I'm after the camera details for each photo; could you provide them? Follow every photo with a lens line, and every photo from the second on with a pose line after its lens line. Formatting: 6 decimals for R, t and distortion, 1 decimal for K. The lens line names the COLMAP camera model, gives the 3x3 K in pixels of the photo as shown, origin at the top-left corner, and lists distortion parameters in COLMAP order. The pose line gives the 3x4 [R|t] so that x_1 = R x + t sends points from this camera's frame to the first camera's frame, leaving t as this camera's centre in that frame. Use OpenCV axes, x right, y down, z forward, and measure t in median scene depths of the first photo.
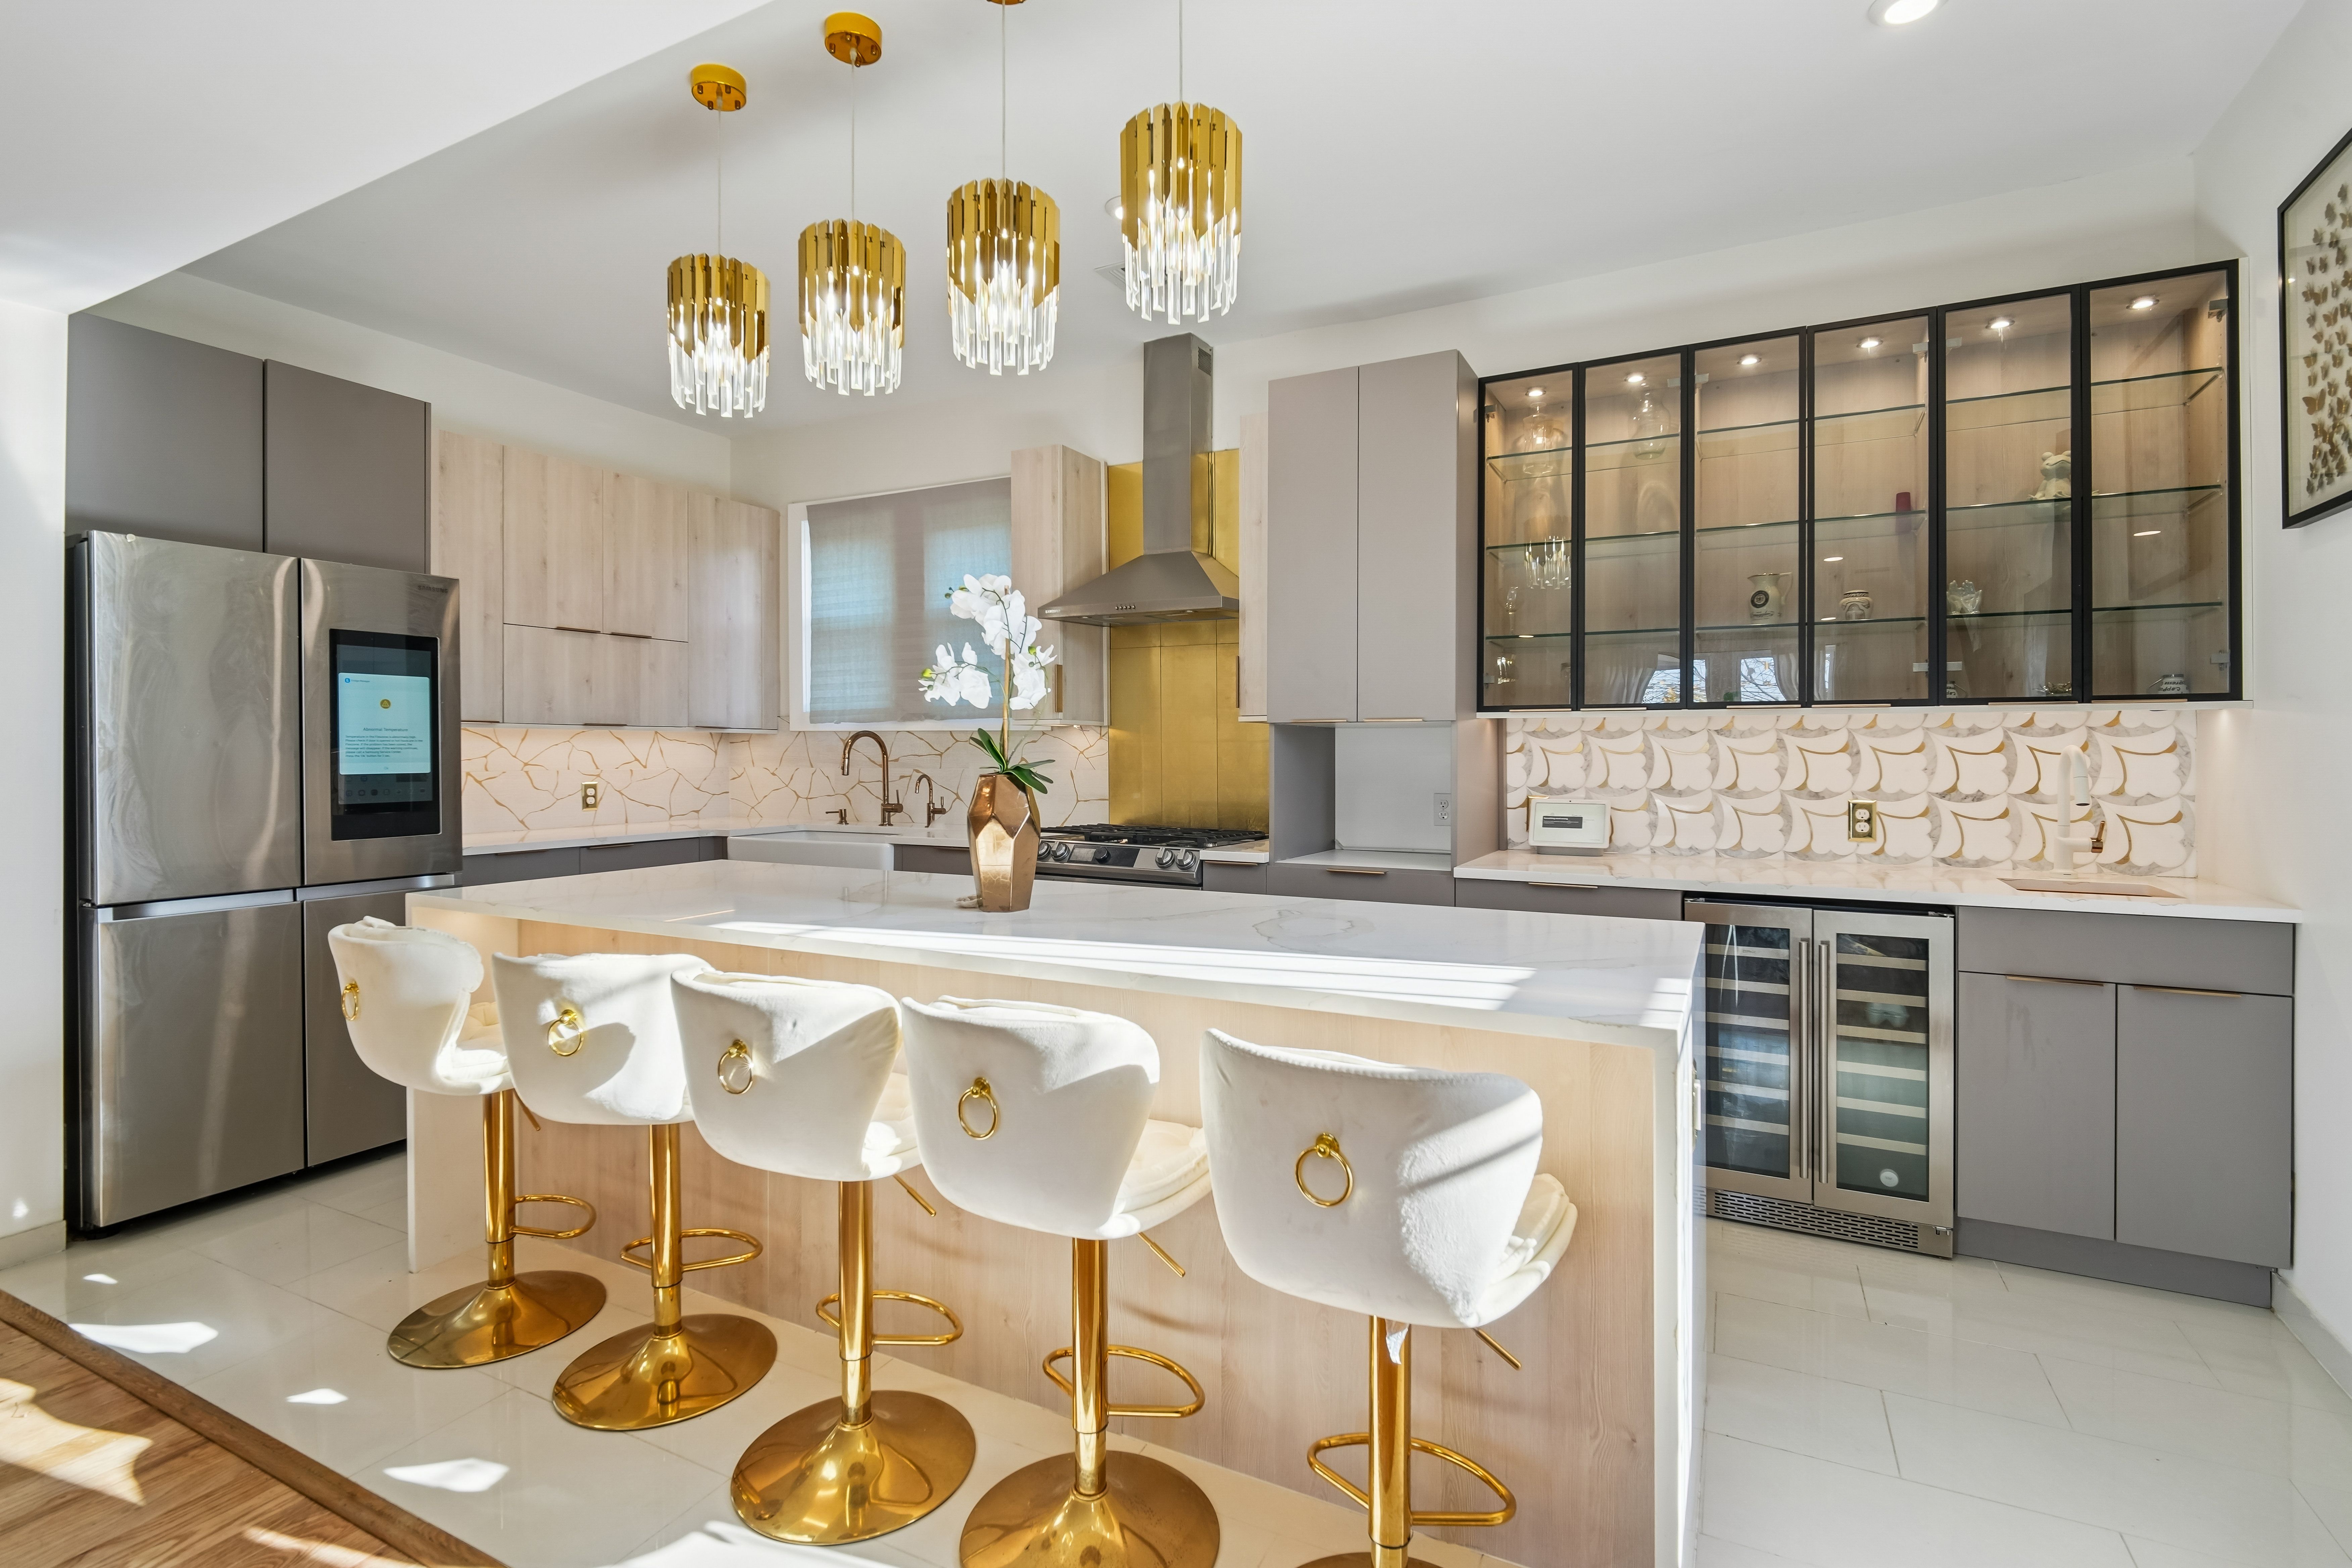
lens RADIAL K [[1111.2, 0, 1167.5], [0, 1111.2, 759.0], [0, 0, 1]] dist [-0.000536, -0.005090]
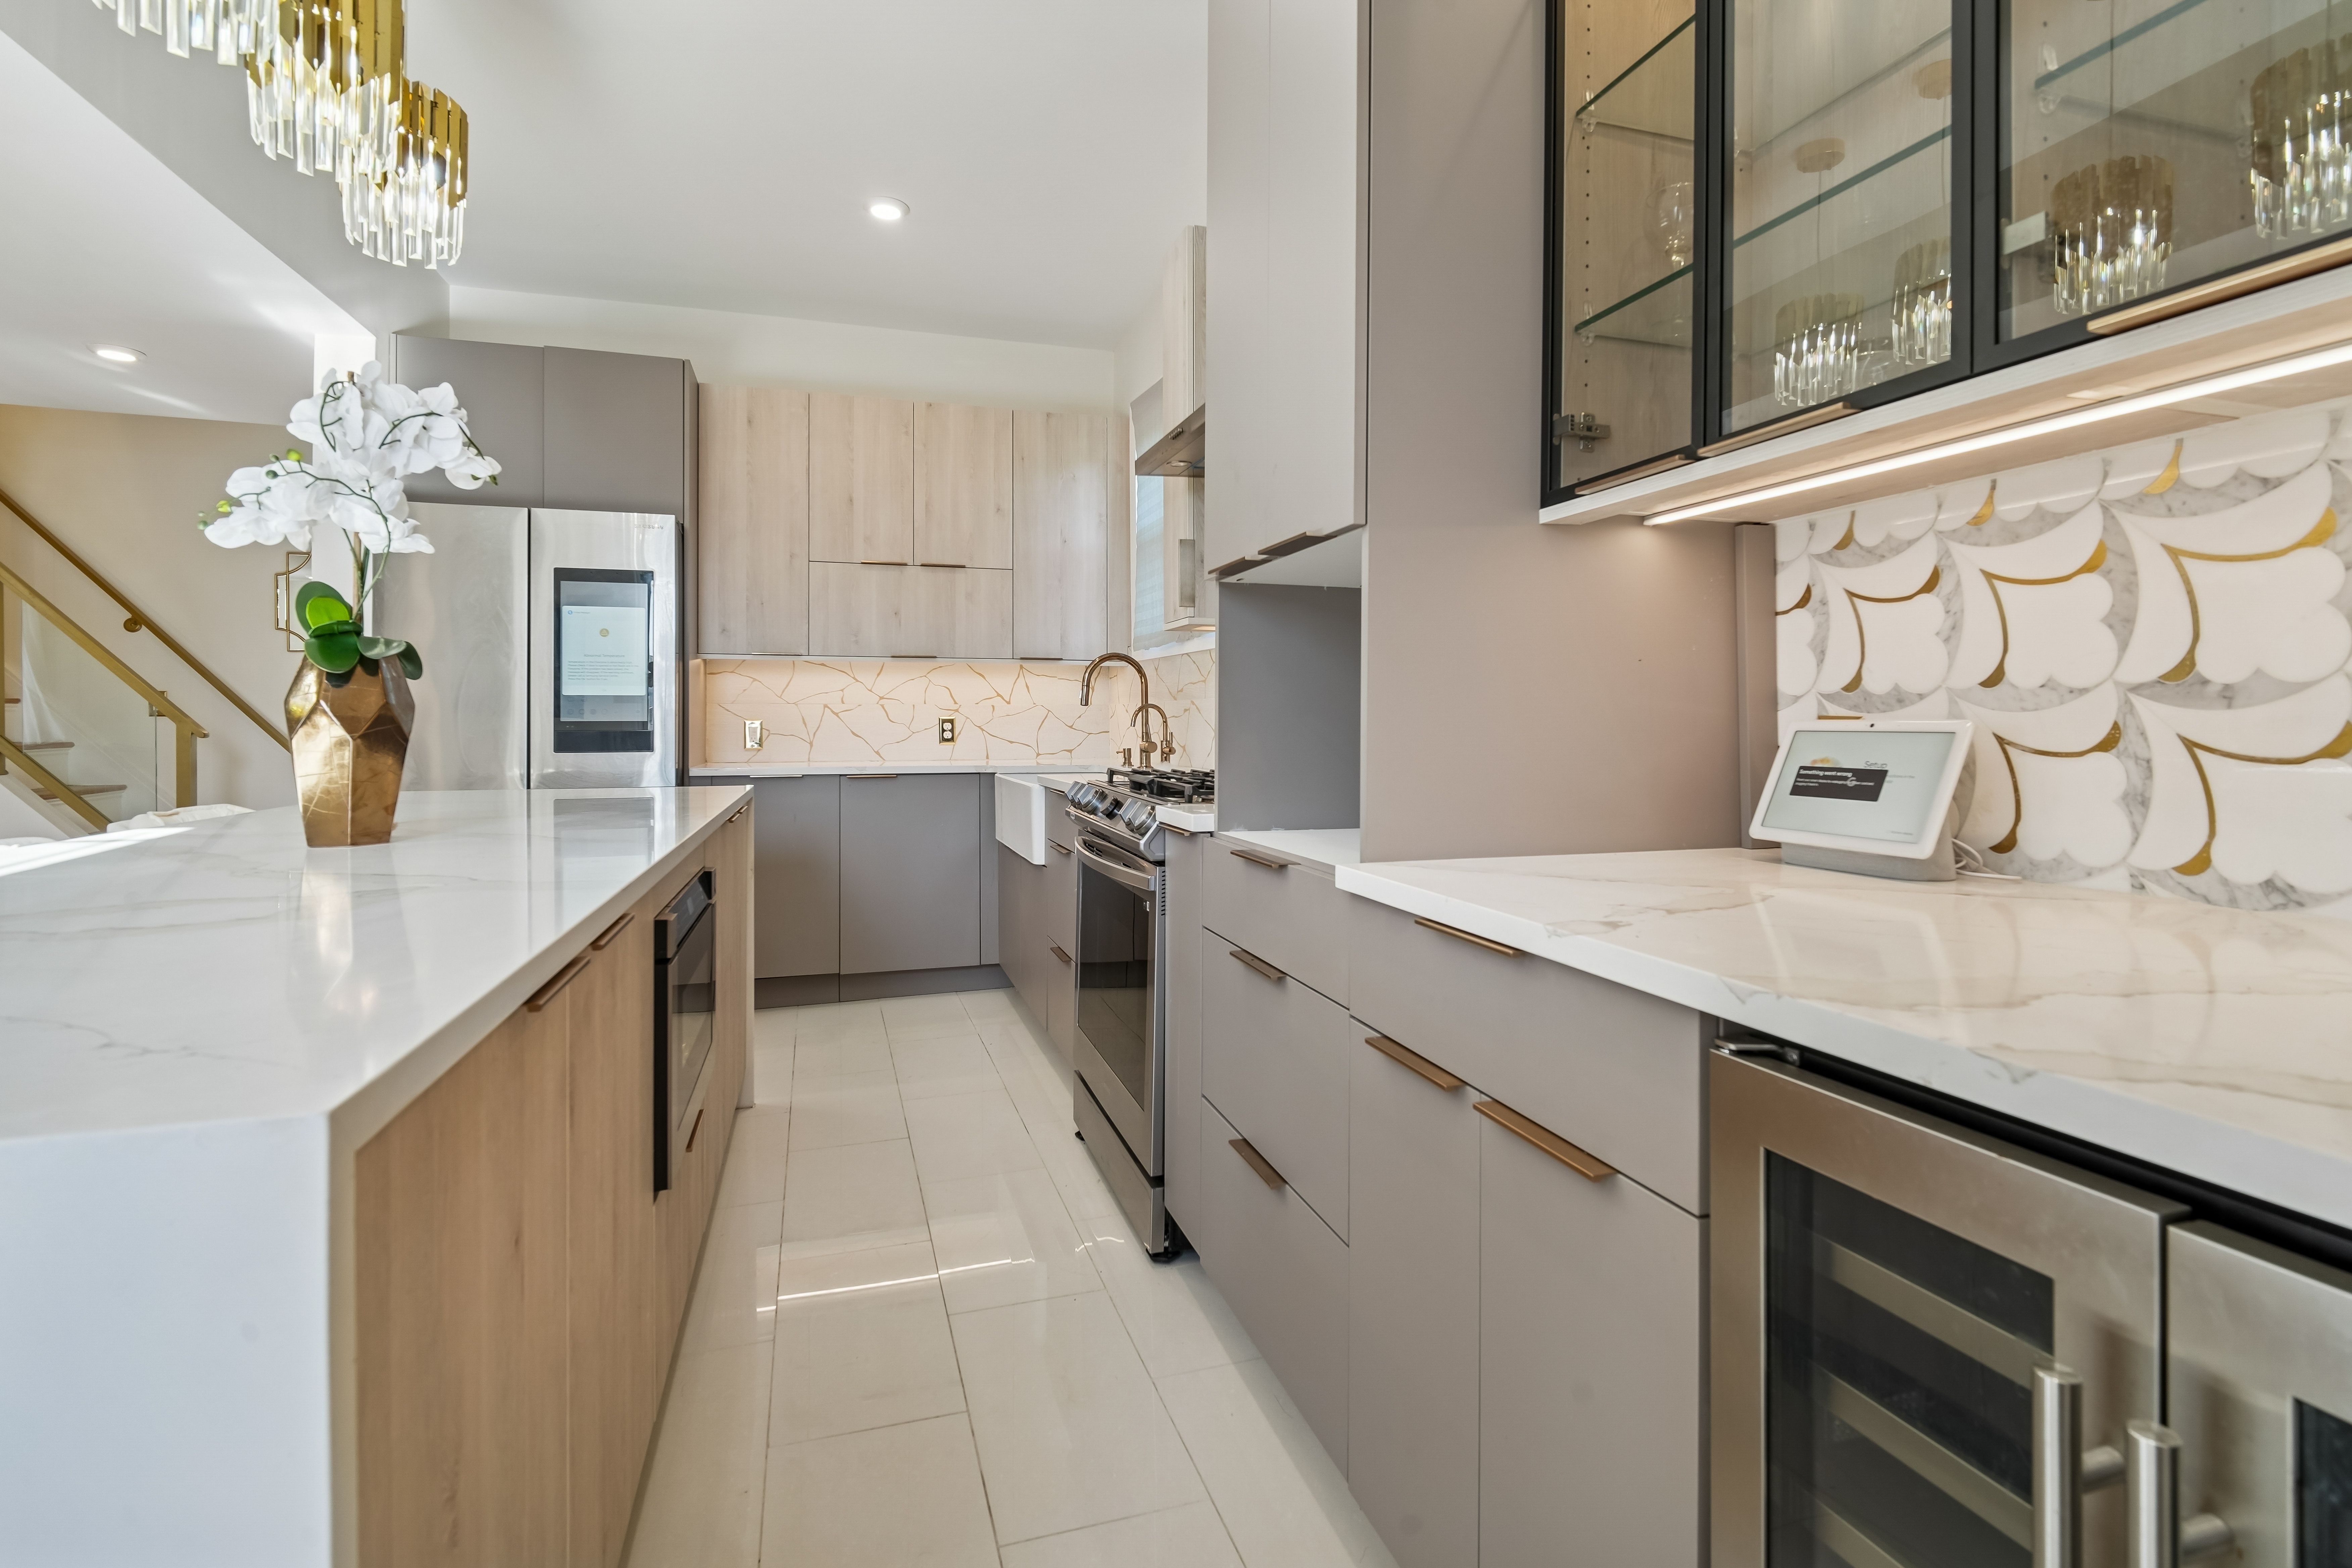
lens RADIAL K [[1111.2, 0, 1189.9], [0, 1111.2, 727.3], [0, 0, 1]] dist [-0.000536, -0.005090]
pose [[0.704018, 0.002846, -0.710176, 0.502058], [-0.005543, 0.999984, -0.001487, 0.043888], [0.710161, 0.004983, 0.704022, 0.627738]]
